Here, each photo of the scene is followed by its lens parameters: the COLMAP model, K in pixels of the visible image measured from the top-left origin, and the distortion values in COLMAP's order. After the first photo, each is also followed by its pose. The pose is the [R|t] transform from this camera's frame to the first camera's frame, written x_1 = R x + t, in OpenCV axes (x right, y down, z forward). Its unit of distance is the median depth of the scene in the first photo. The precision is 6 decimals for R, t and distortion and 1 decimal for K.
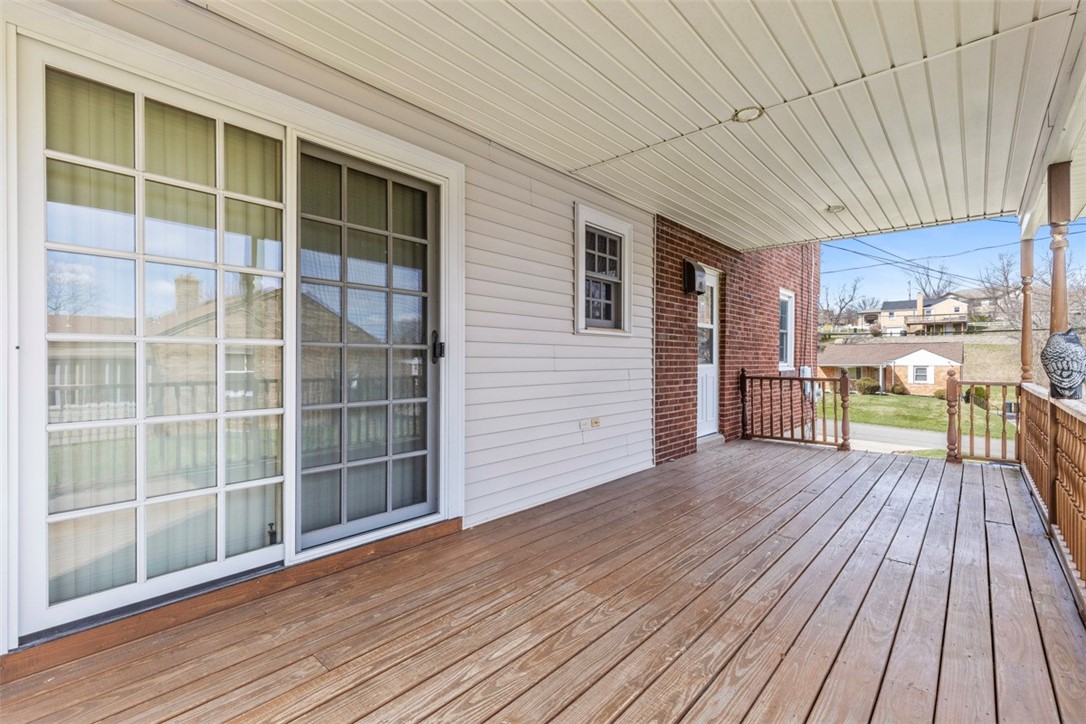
lens RADIAL K [[494.8, 0, 536.8], [0, 494.8, 361.2], [0, 0, 1]] dist [0.003533, 0.000273]
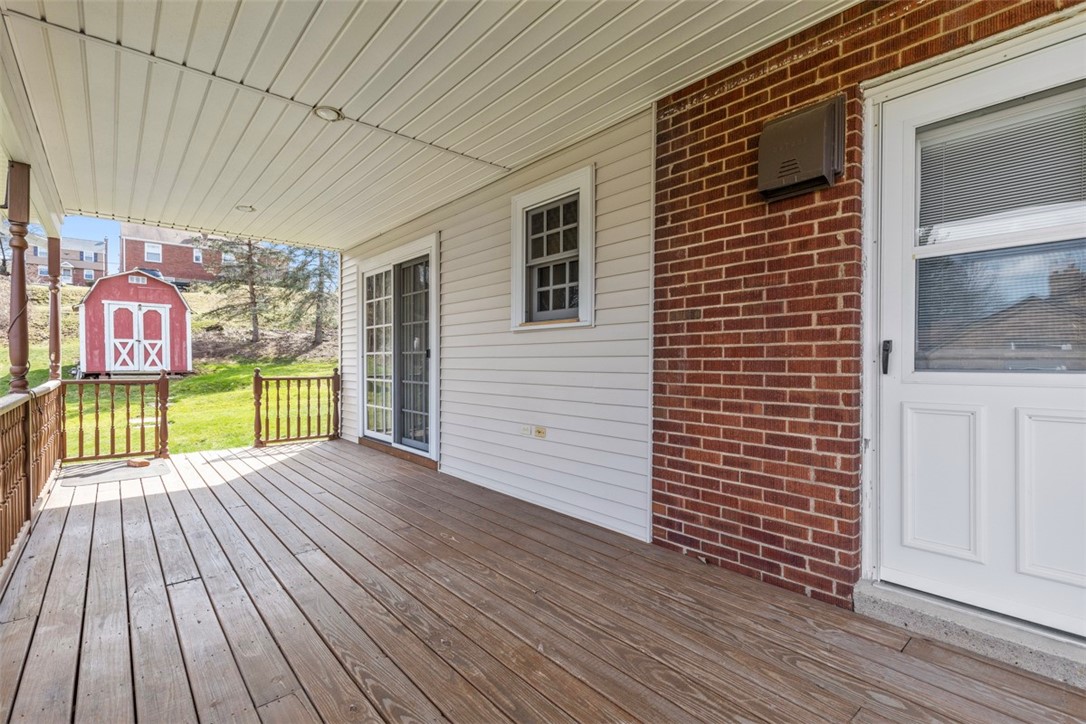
lens RADIAL K [[494.8, 0, 538.9], [0, 494.8, 363.3], [0, 0, 1]] dist [0.003533, 0.000273]
pose [[-0.133119, 0.002827, -0.991096, 1.080126], [-0.003126, 0.999990, 0.003272, 0.001774], [0.991095, 0.003534, -0.133109, 1.234640]]
